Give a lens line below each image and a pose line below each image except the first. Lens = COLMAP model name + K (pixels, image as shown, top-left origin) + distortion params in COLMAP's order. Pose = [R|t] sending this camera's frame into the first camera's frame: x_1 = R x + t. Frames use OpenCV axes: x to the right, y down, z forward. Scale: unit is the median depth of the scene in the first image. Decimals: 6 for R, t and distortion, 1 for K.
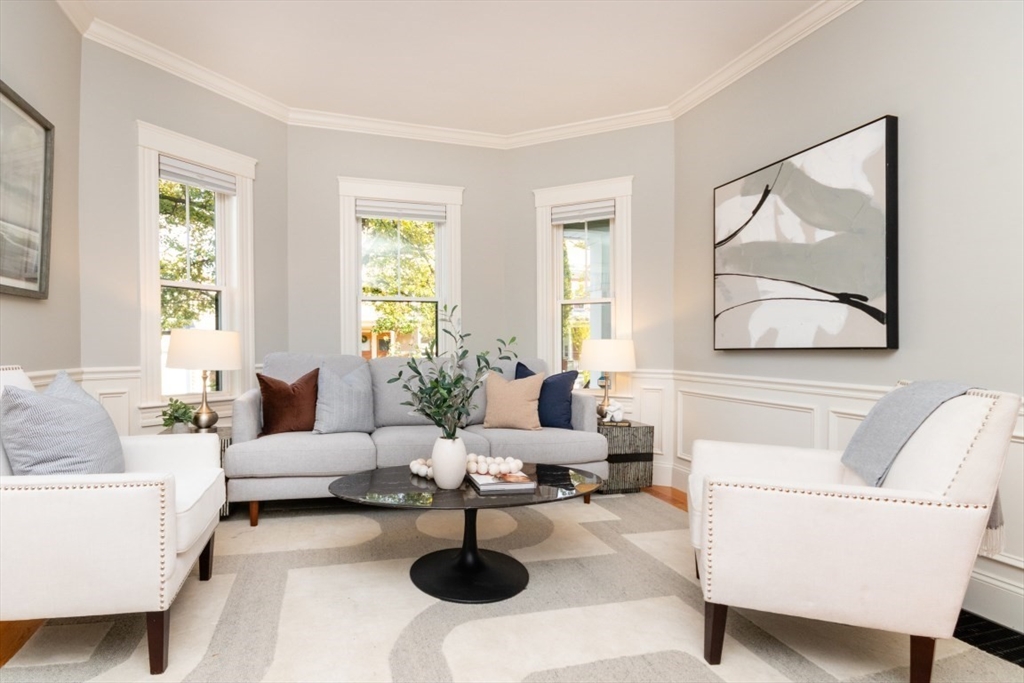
lens RADIAL K [[482.4, 0, 516.3], [0, 482.4, 349.2], [0, 0, 1]] dist [-0.011359, -0.000777]
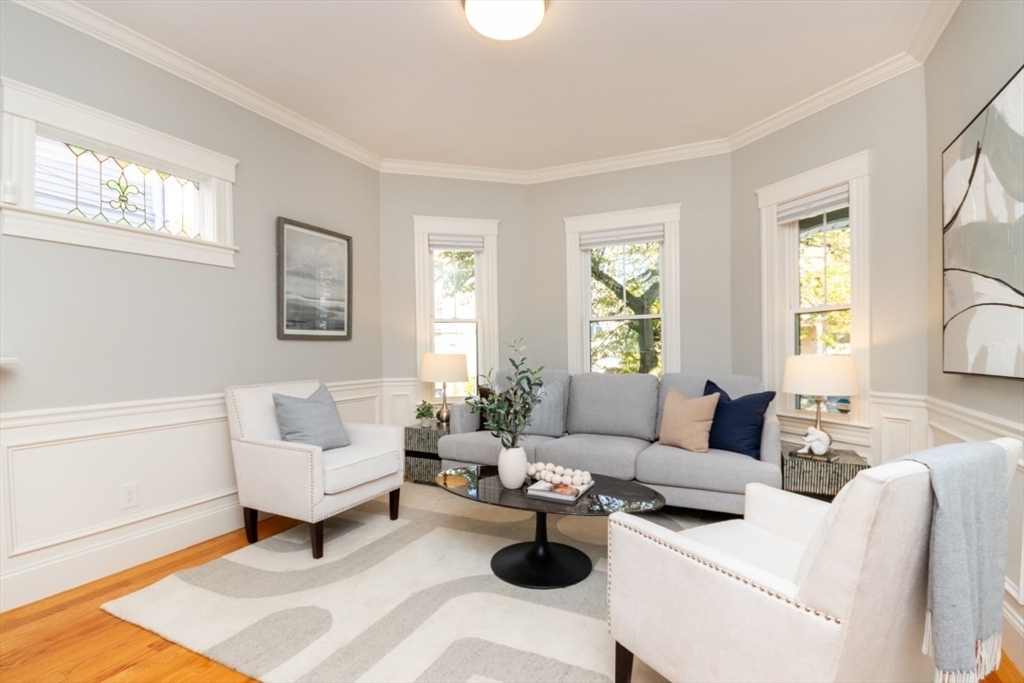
lens RADIAL K [[489.8, 0, 556.7], [0, 489.8, 356.0], [0, 0, 1]] dist [-0.012999, -0.000616]
pose [[0.781659, -0.000332, -0.623706, 0.528705], [0.005146, 0.999969, 0.005917, -0.040324], [0.623685, -0.007835, 0.781636, 0.069402]]
